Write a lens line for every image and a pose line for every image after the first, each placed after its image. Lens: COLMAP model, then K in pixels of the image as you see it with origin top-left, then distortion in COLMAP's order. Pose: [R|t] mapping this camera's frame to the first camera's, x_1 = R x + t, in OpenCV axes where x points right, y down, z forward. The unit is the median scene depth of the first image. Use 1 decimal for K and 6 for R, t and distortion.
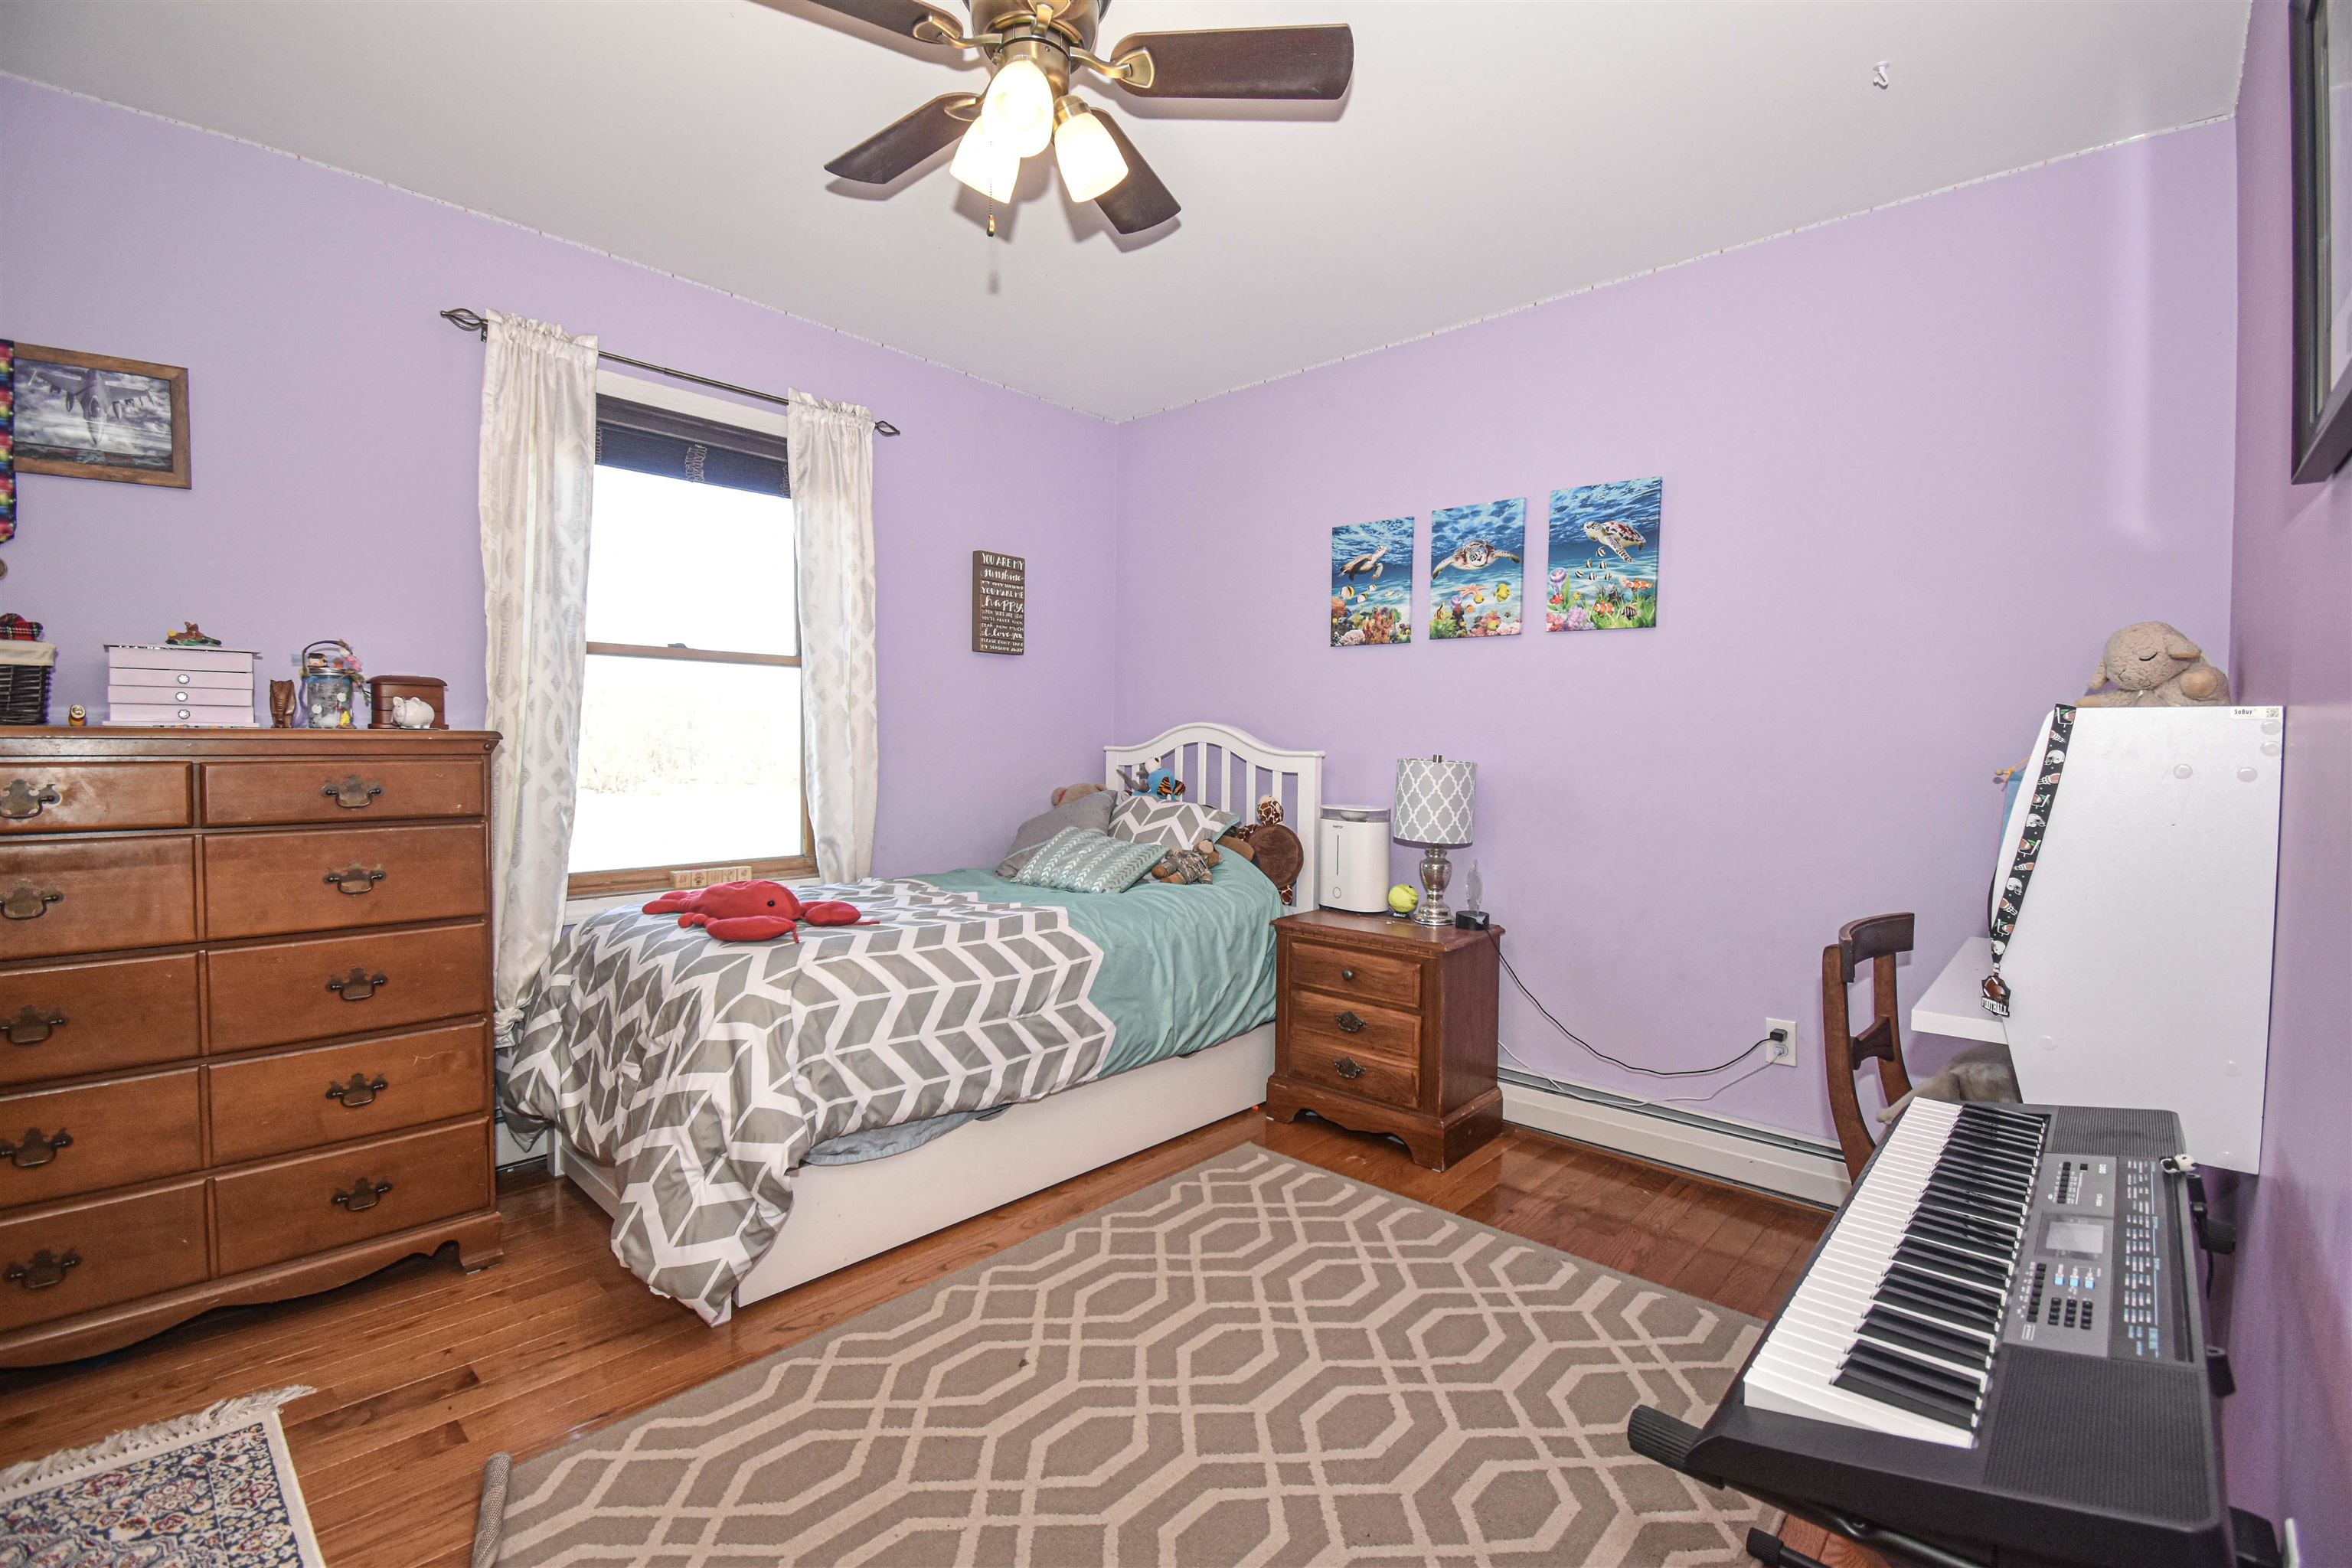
lens RADIAL K [[1031.0, 0, 1187.9], [0, 1031.0, 777.4], [0, 0, 1]] dist [-0.005392, -0.002508]
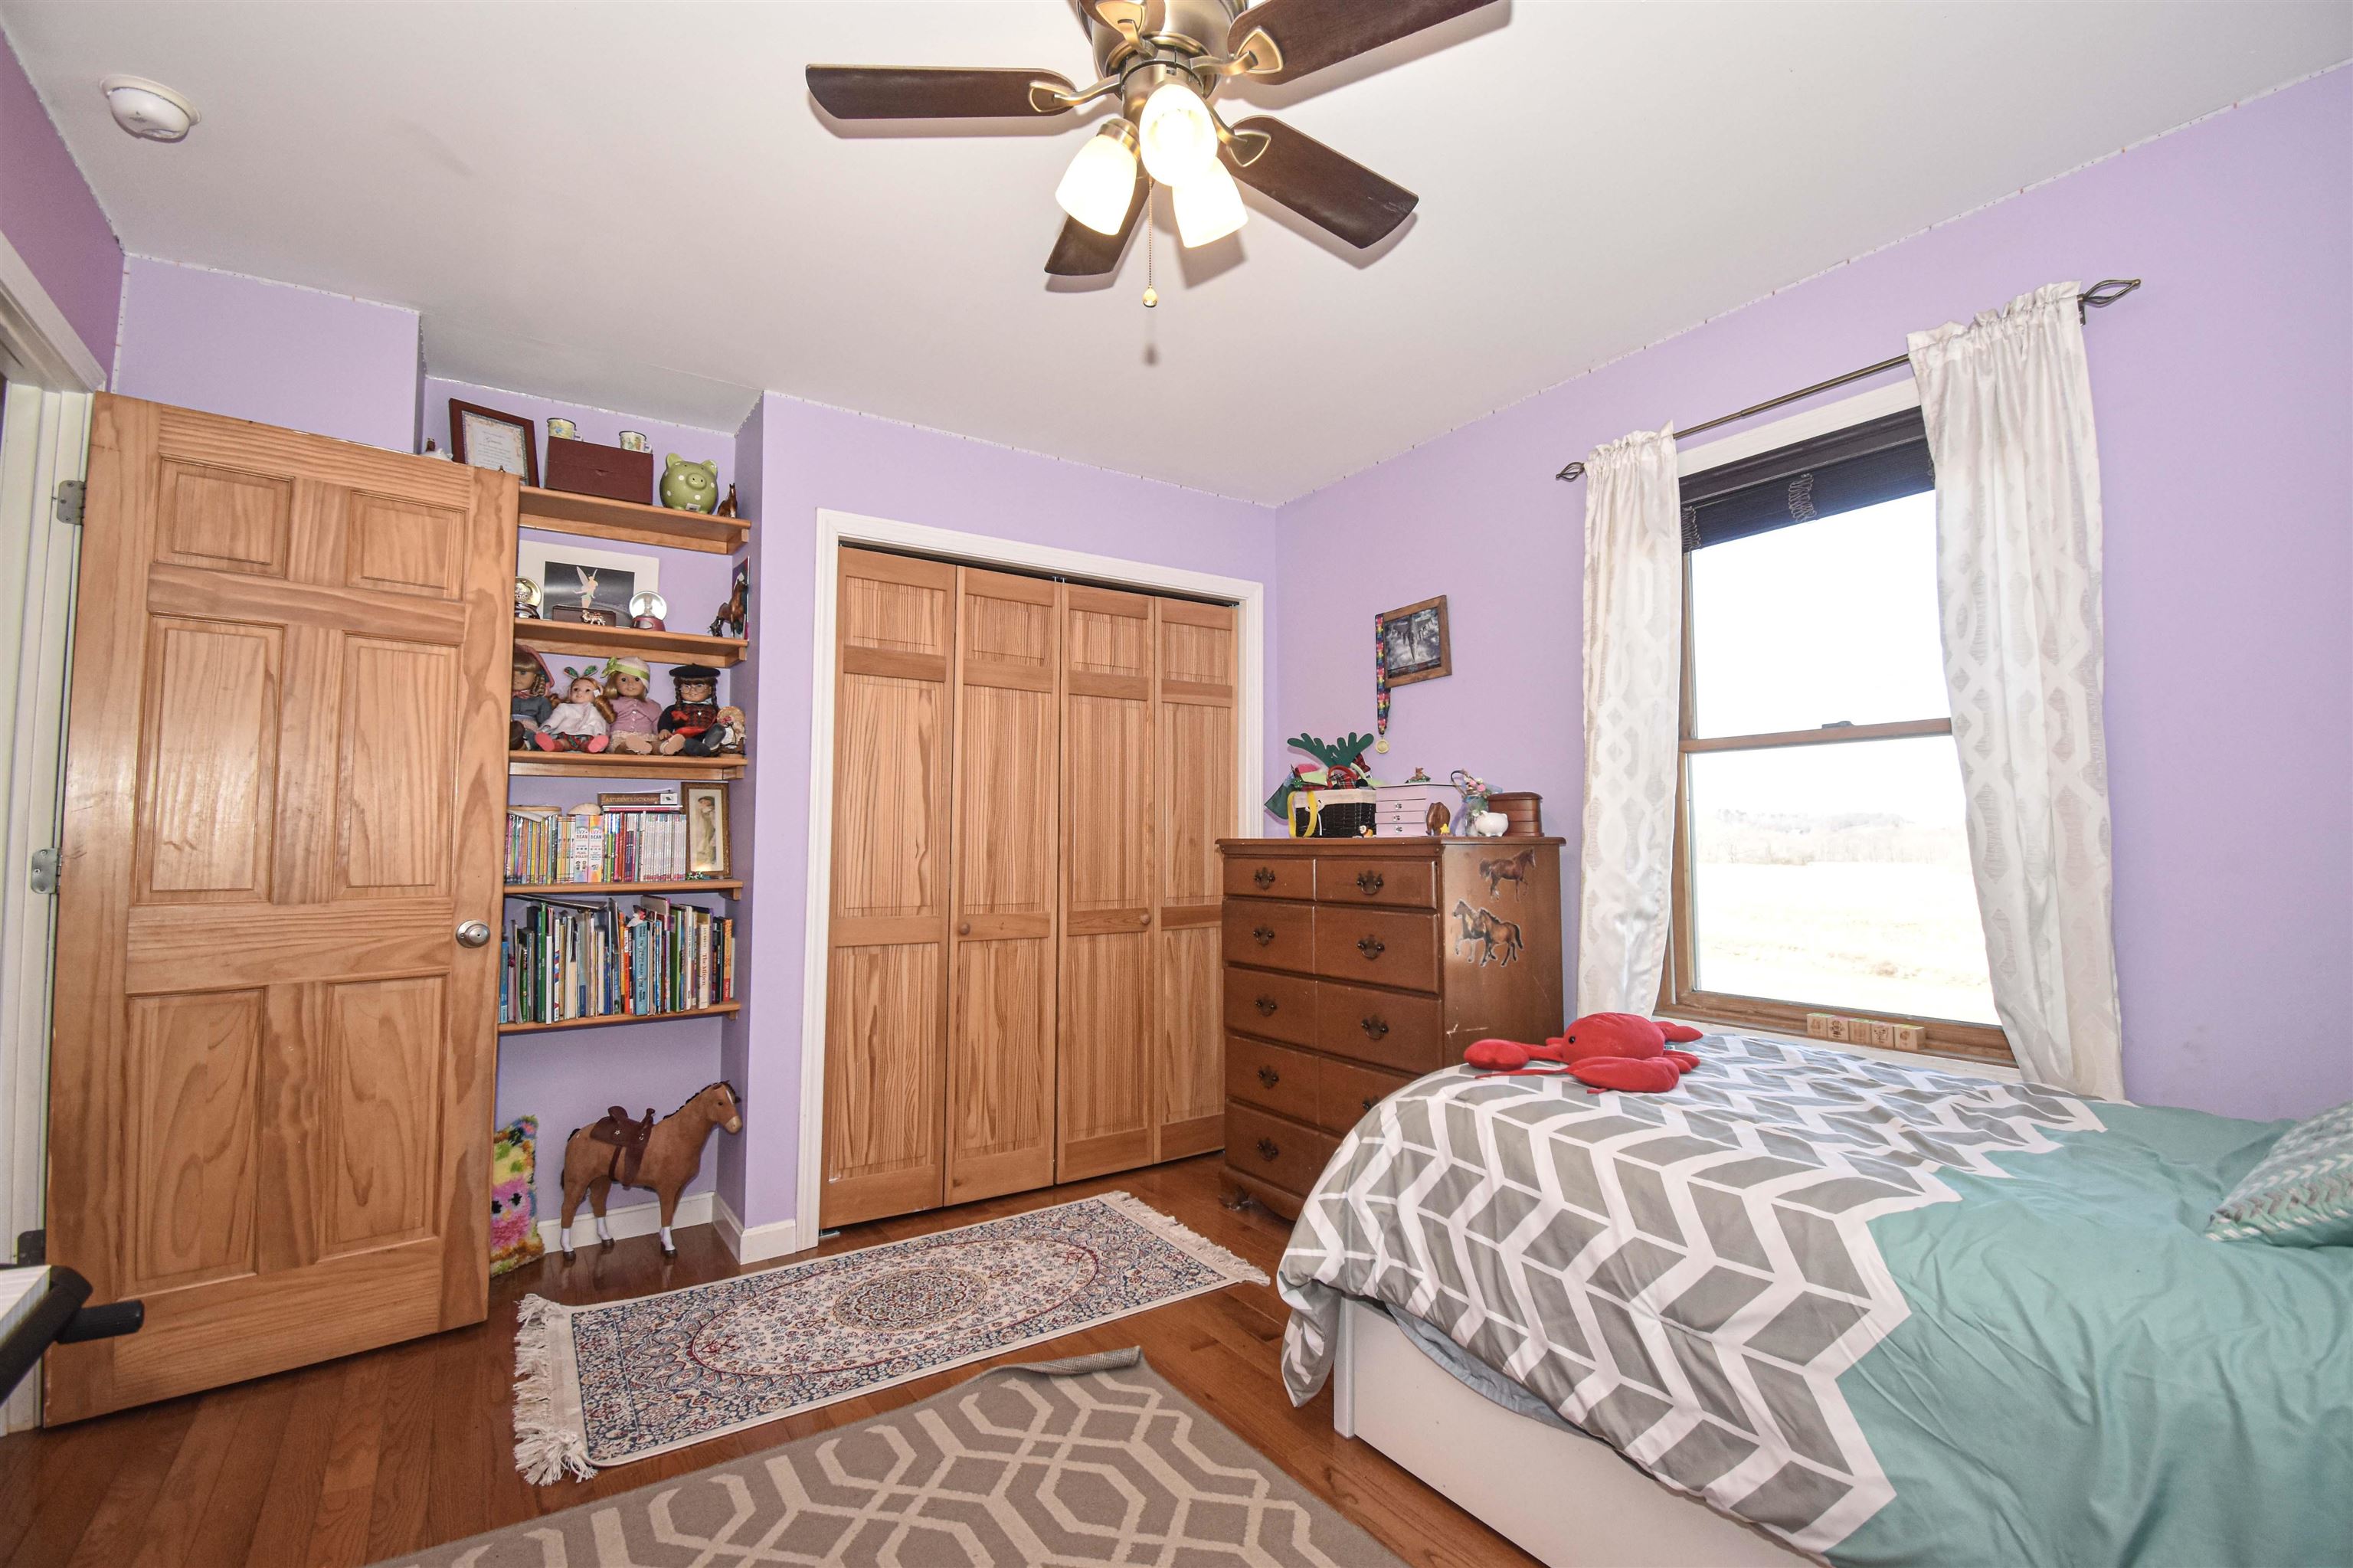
lens RADIAL K [[1031.4, 0, 1188.0], [0, 1031.4, 788.1], [0, 0, 1]] dist [-0.005392, -0.002508]
pose [[-0.221509, -0.064008, -0.973055, 0.463694], [-0.038608, 0.997637, -0.056836, -0.019819], [0.974394, 0.024978, -0.223456, 0.848078]]
